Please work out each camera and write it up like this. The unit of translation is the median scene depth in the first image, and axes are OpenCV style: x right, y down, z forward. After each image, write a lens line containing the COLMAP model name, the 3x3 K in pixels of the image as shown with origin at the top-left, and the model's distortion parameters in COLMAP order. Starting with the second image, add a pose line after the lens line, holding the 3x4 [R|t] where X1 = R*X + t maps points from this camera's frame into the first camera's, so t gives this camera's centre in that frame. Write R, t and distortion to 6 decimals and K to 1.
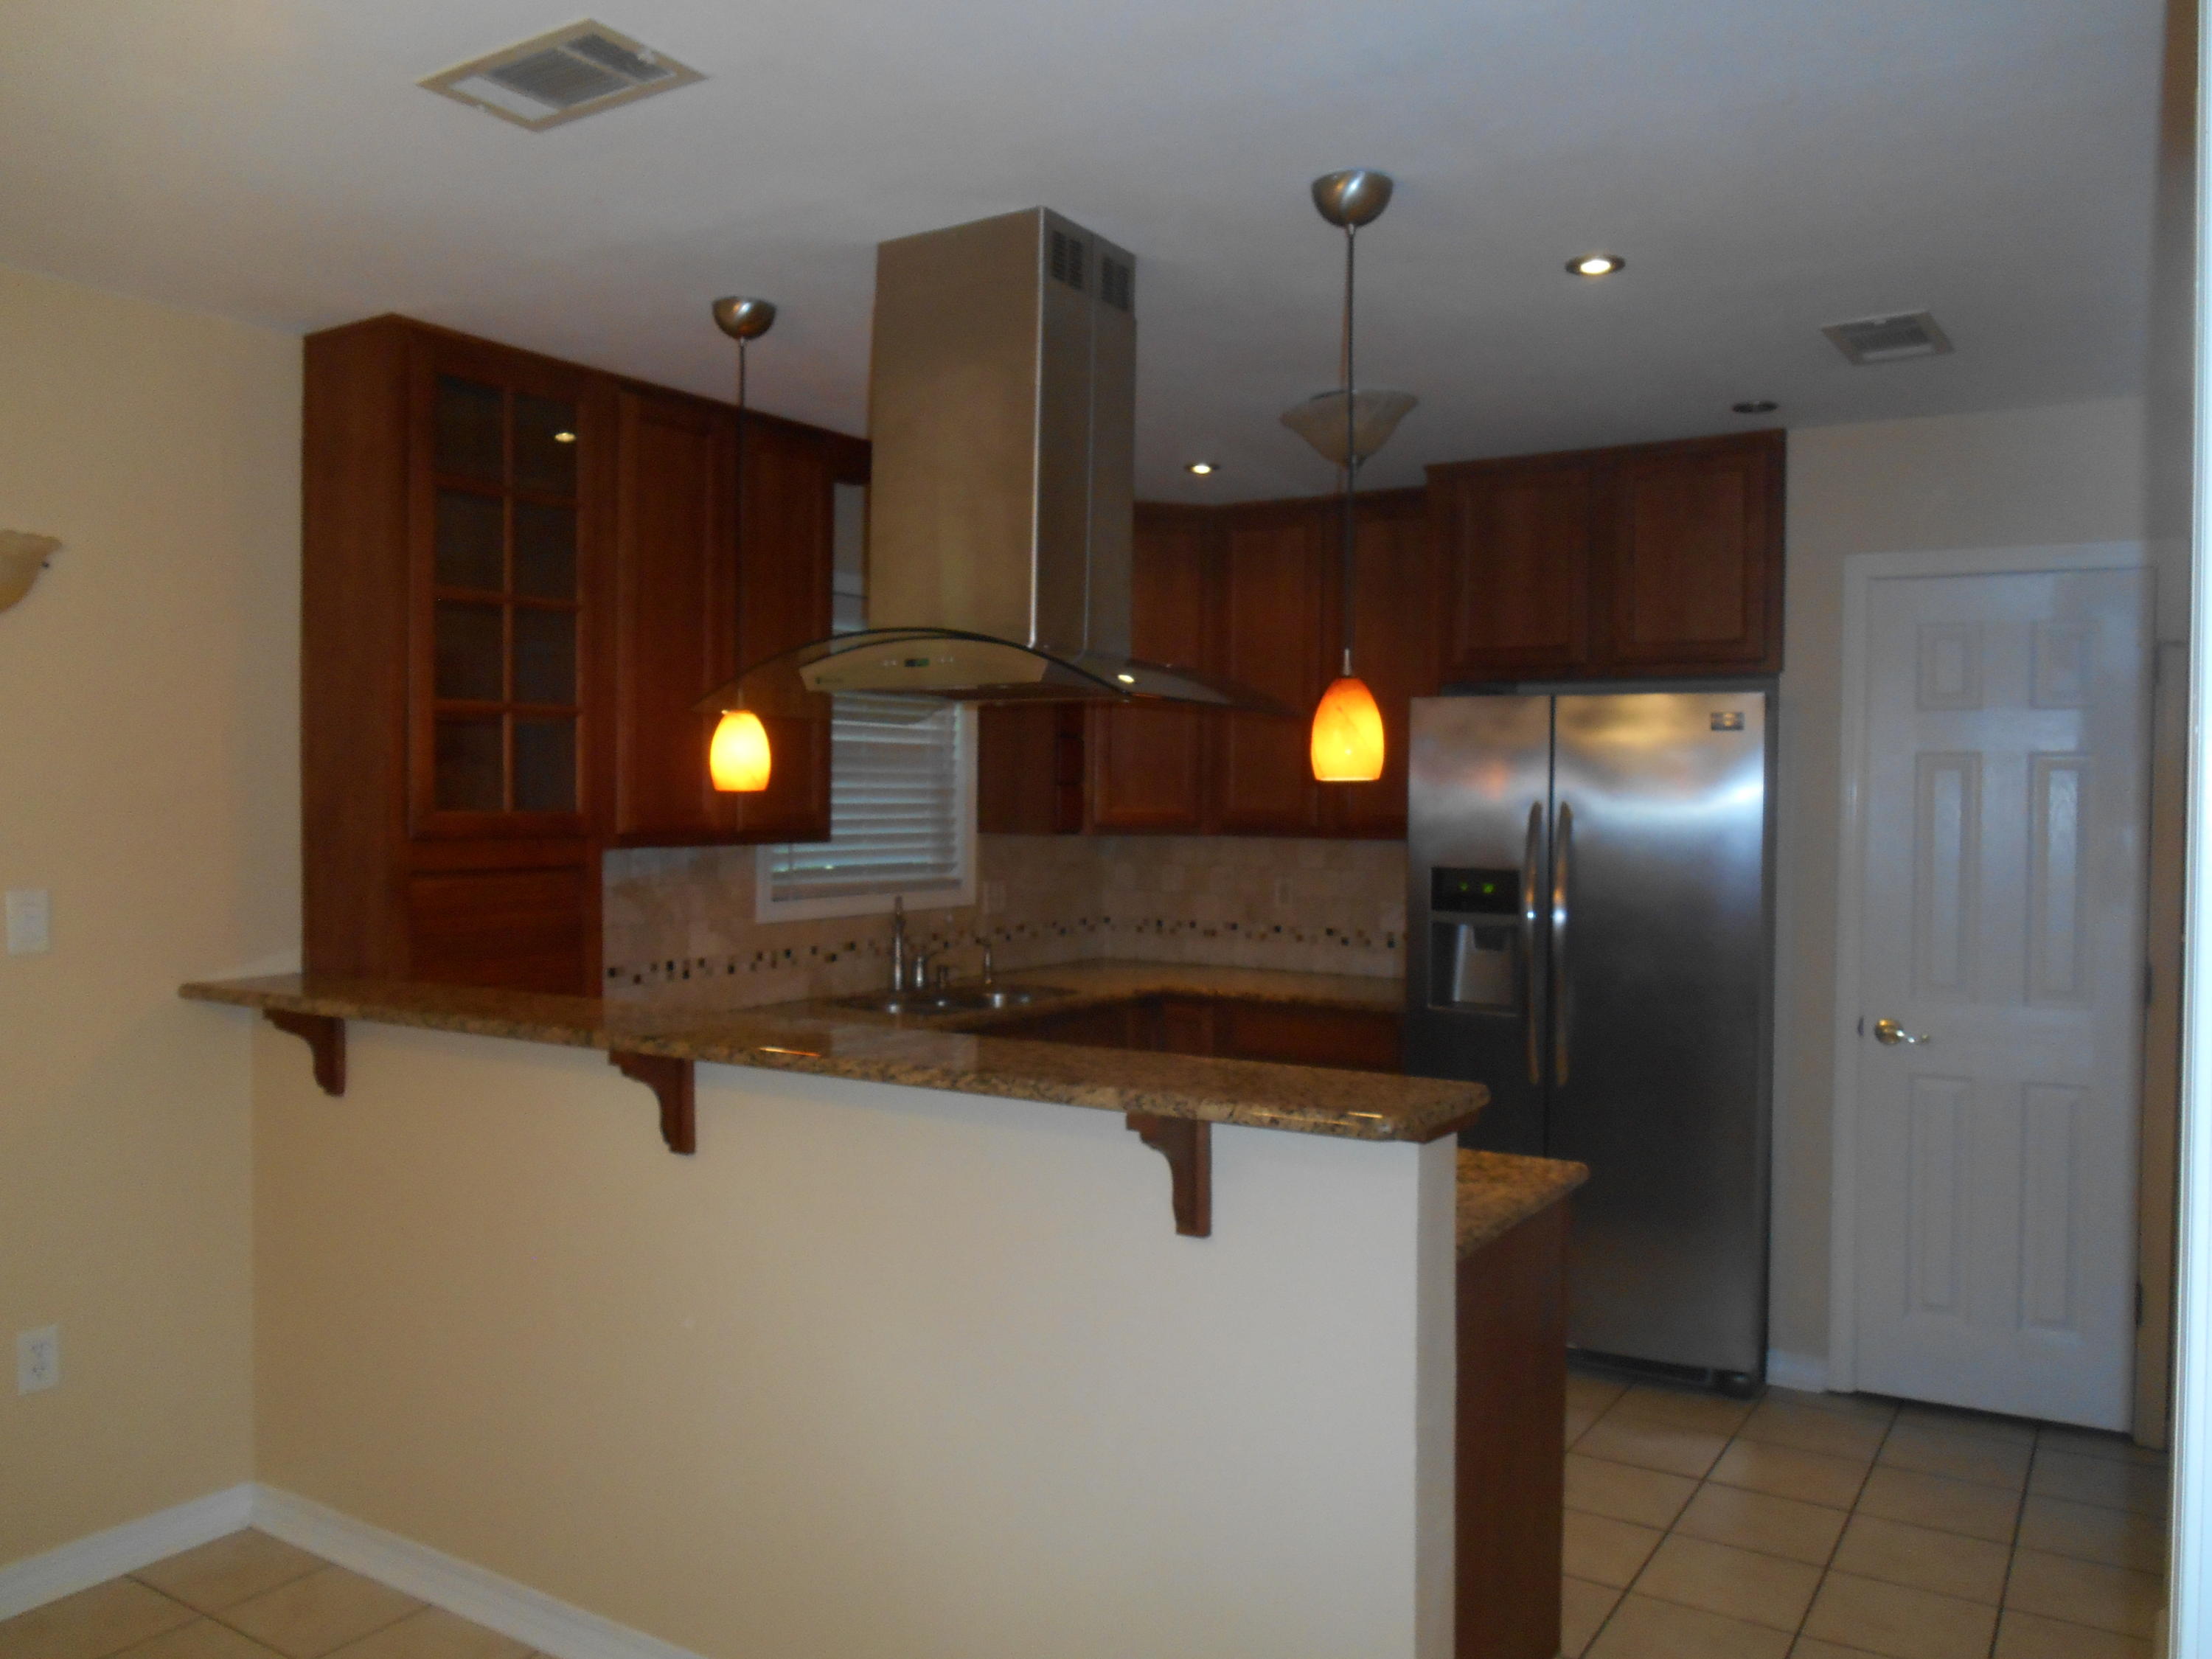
lens RADIAL K [[1694.0, 0, 1106.0], [0, 1694.0, 829.5], [0, 0, 1]] dist [-0.031508, 0.001424]
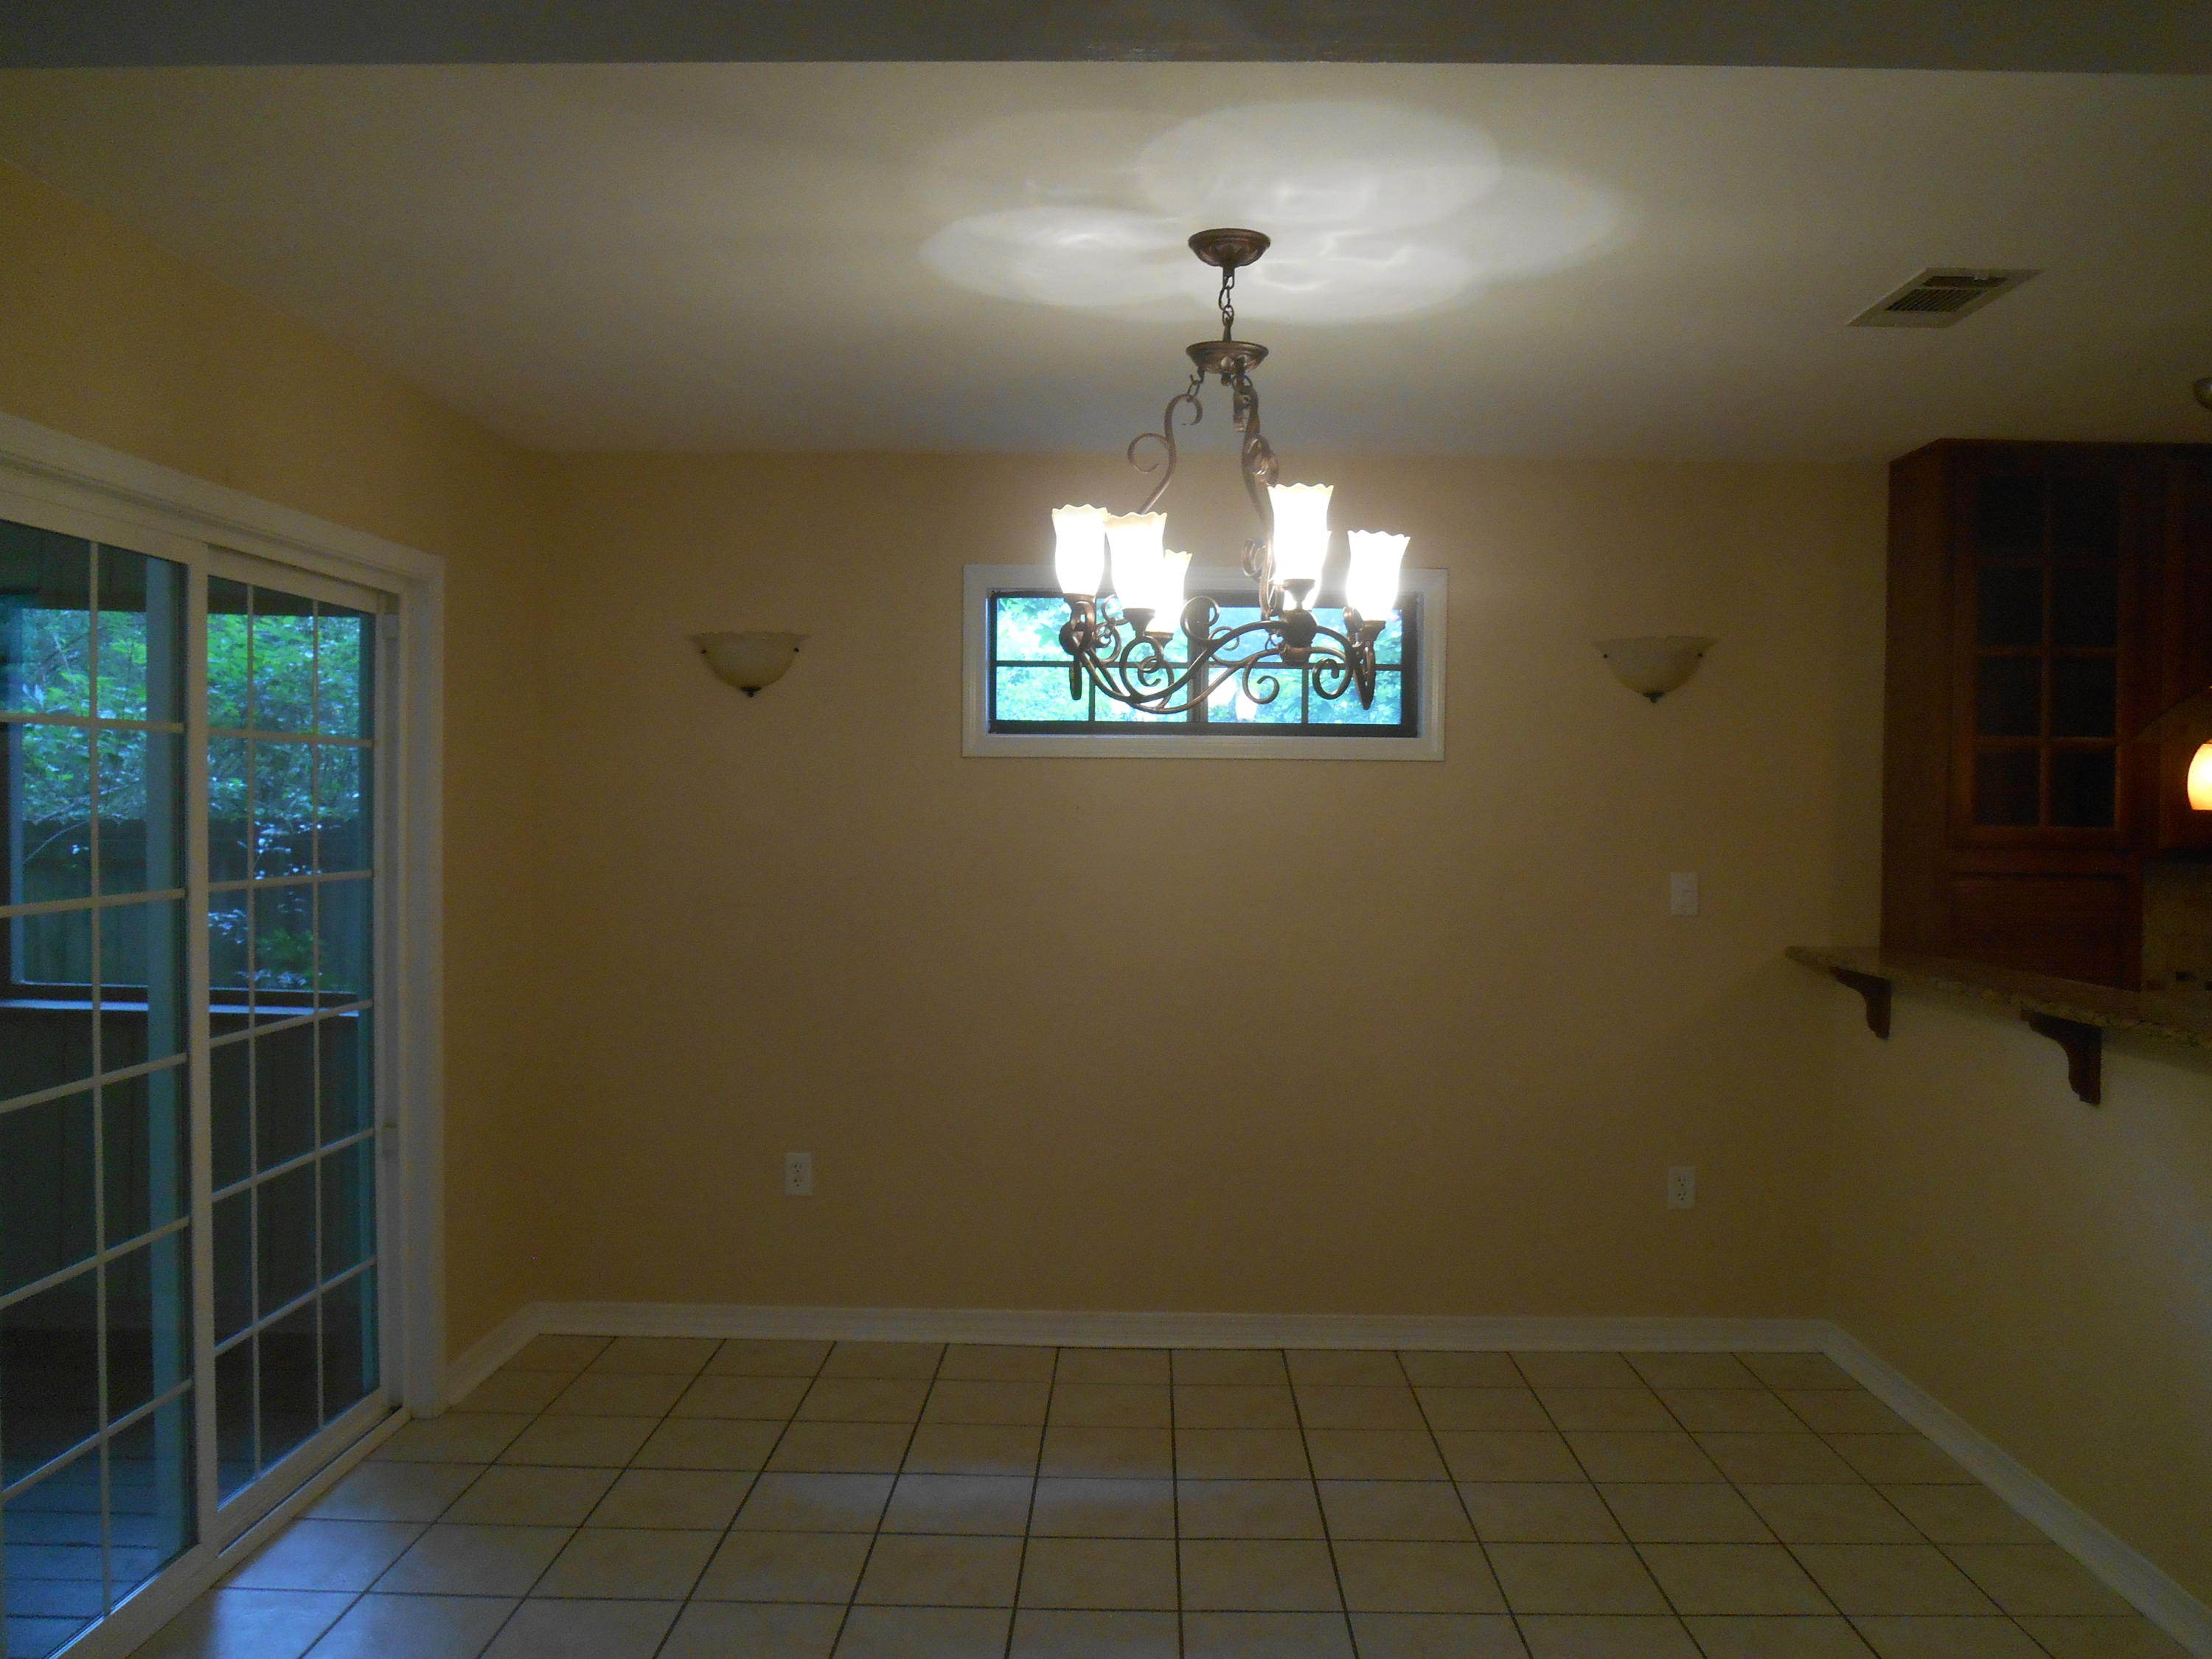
lens RADIAL K [[1654.4, 0, 1106.0], [0, 1654.4, 829.5], [0, 0, 1]] dist [-0.002355, 0.000262]
pose [[0.514711, 0.015123, -0.857230, 0.299669], [-0.027587, 0.999619, 0.001071, 0.007778], [0.856920, 0.023097, 0.514932, -0.176185]]
